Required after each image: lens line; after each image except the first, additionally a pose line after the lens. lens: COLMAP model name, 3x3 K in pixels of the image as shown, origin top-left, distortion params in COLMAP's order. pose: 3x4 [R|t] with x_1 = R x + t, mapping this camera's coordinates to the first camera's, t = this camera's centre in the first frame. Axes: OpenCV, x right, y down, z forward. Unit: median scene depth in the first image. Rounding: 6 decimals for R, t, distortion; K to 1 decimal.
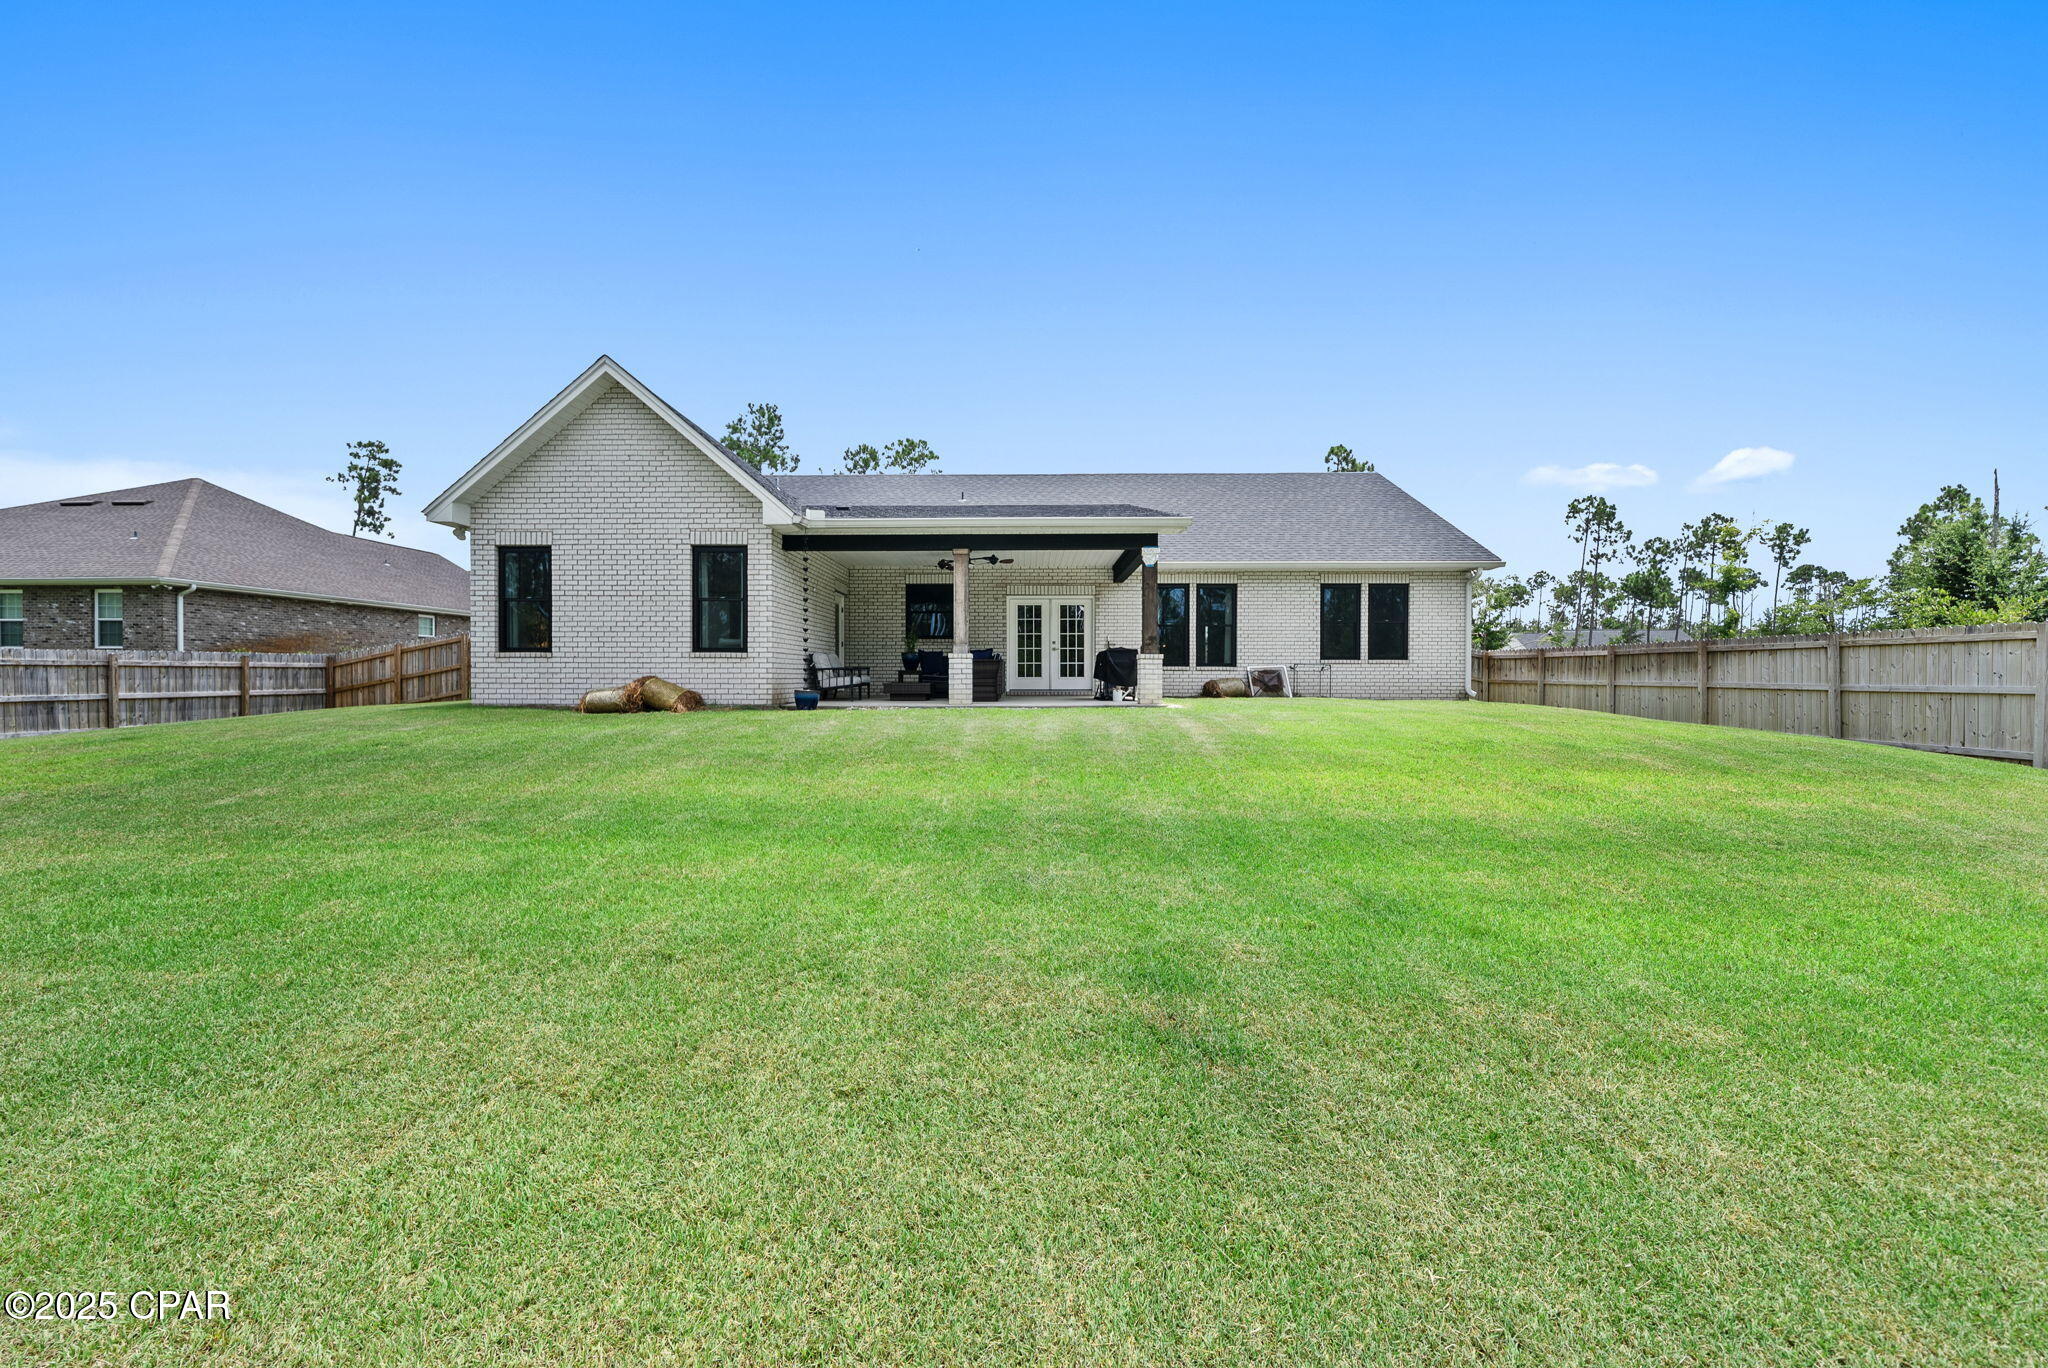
lens RADIAL K [[753.5, 0, 1009.1], [0, 753.5, 691.2], [0, 0, 1]] dist [-0.013383, -0.000051]
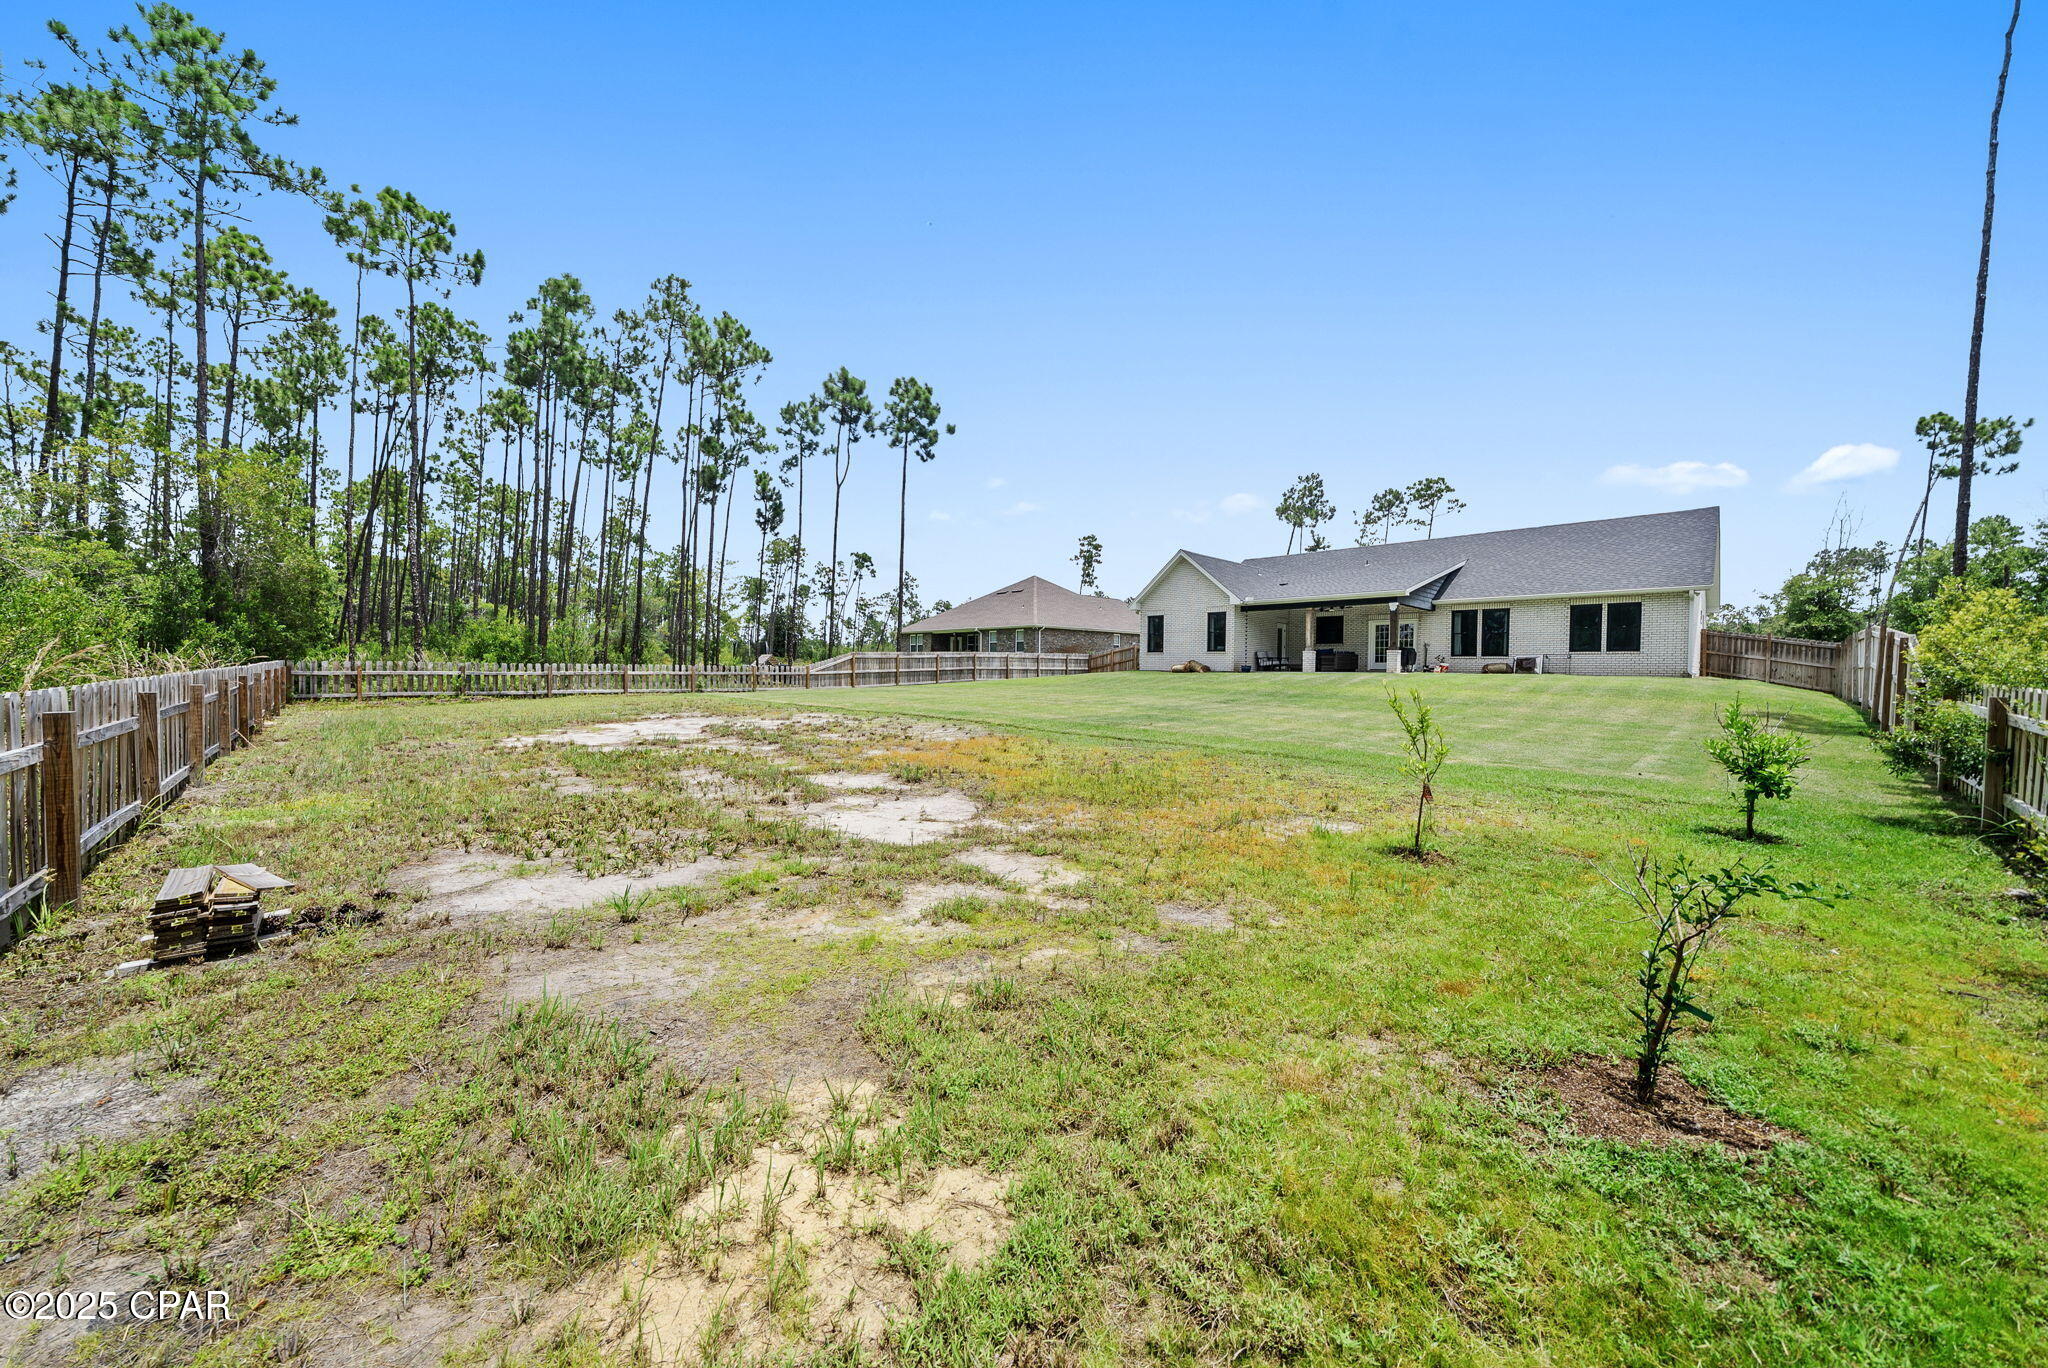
lens RADIAL K [[710.3, 0, 1015.8], [0, 710.3, 678.1], [0, 0, 1]] dist [-0.011976, 0.001830]
pose [[0.710543, 0.014741, -0.703500, 0.633833], [-0.023642, 0.999716, -0.002930, 0.048440], [0.703257, 0.018714, 0.710689, -0.933954]]
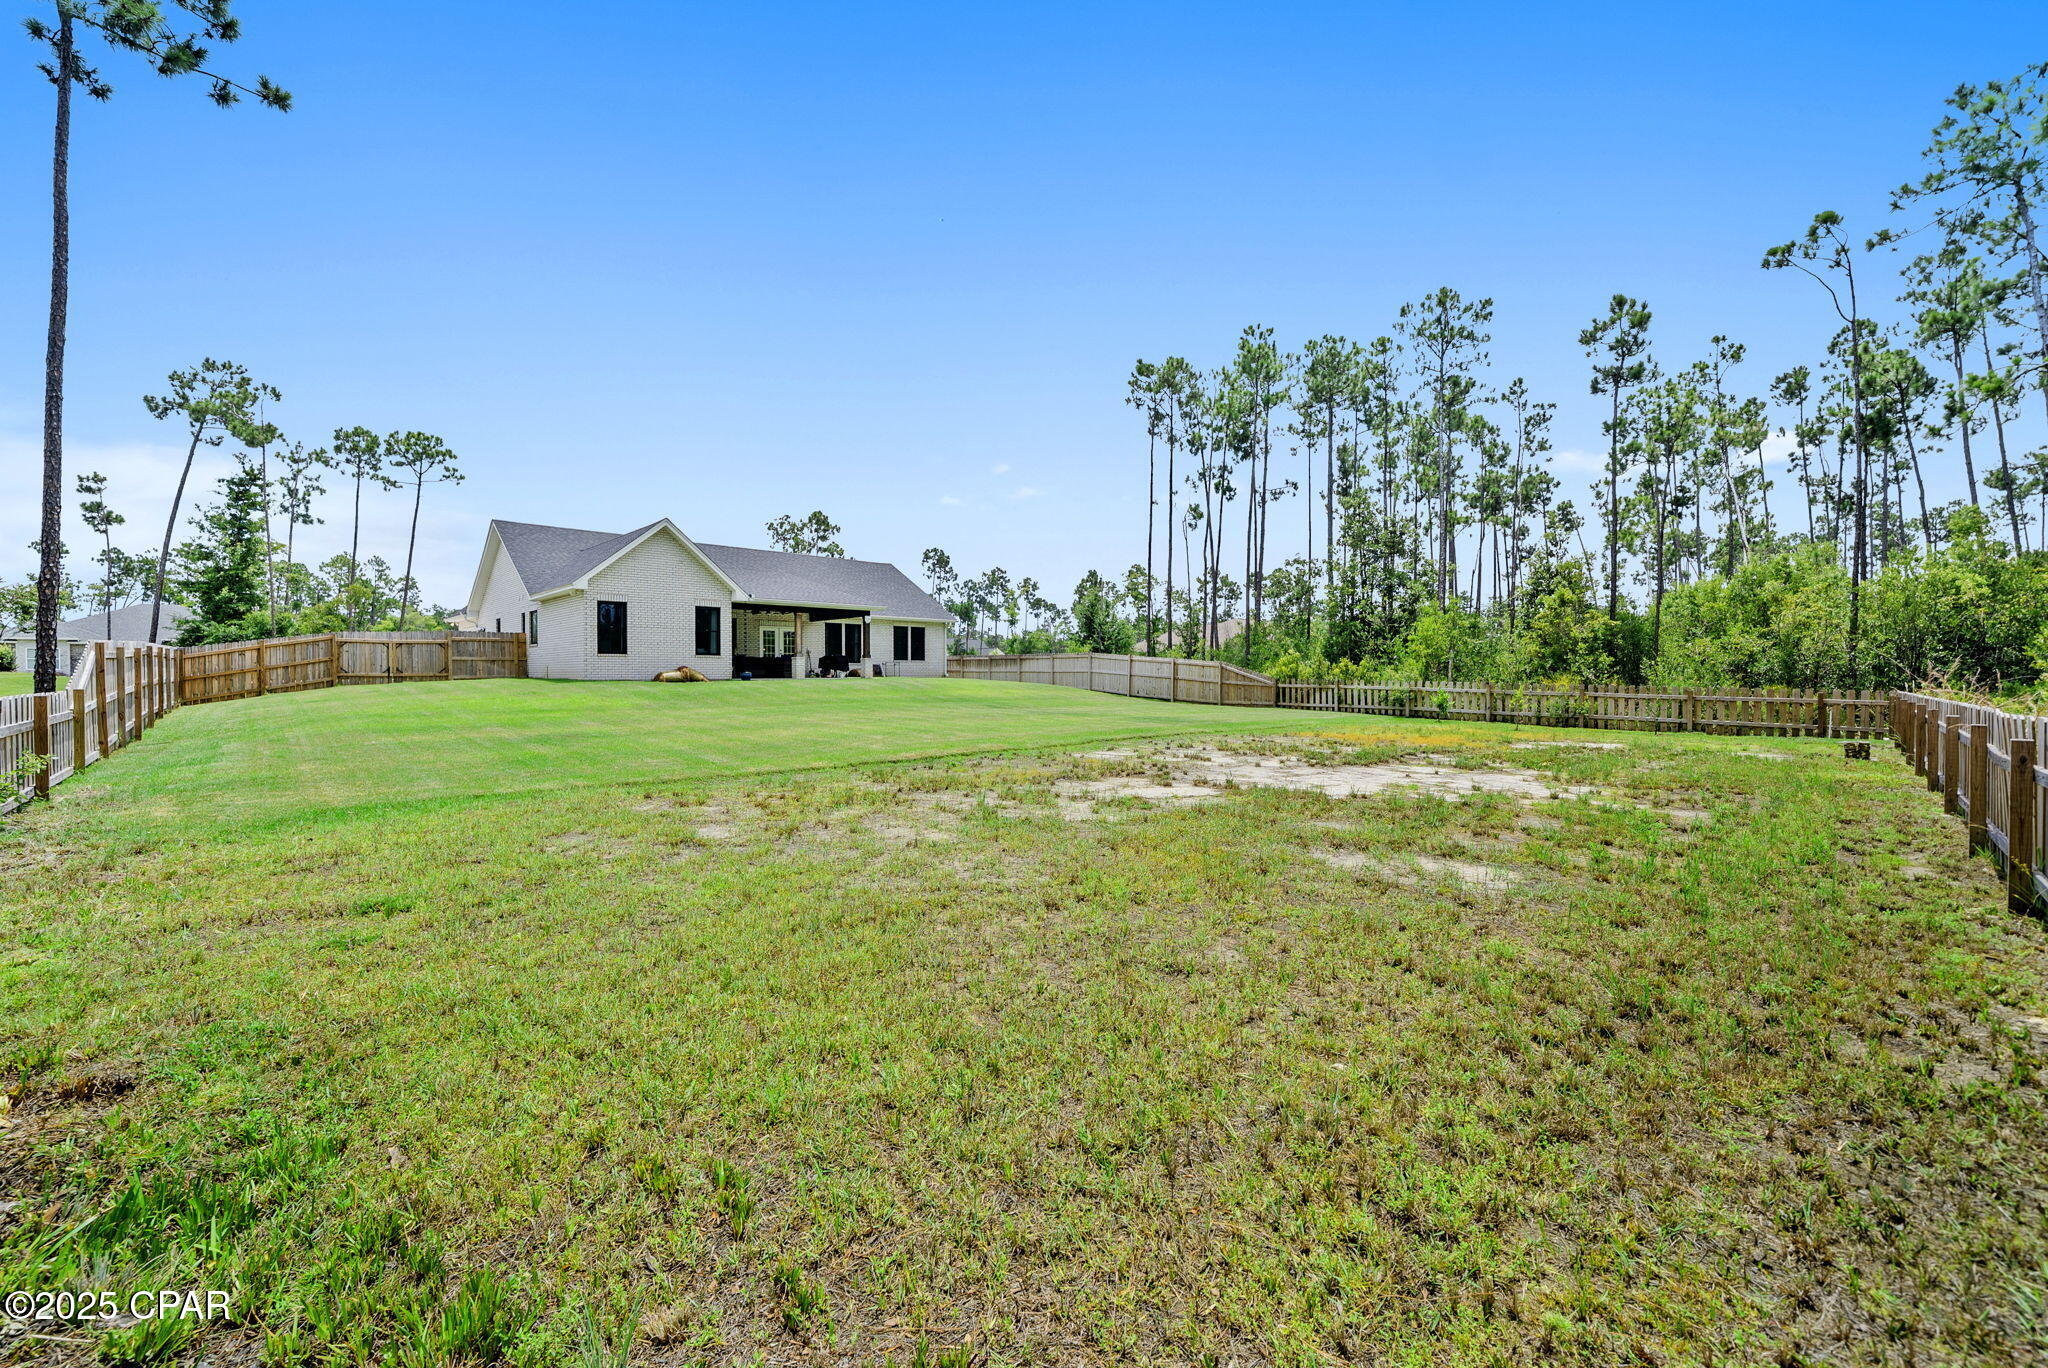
lens RADIAL K [[753.5, 0, 1009.1], [0, 753.5, 691.2], [0, 0, 1]] dist [-0.013383, -0.000051]
pose [[0.709426, -0.020411, 0.704484, -0.922717], [0.017469, 0.999783, 0.011376, 0.030980], [-0.704563, 0.004236, 0.709629, -0.834474]]
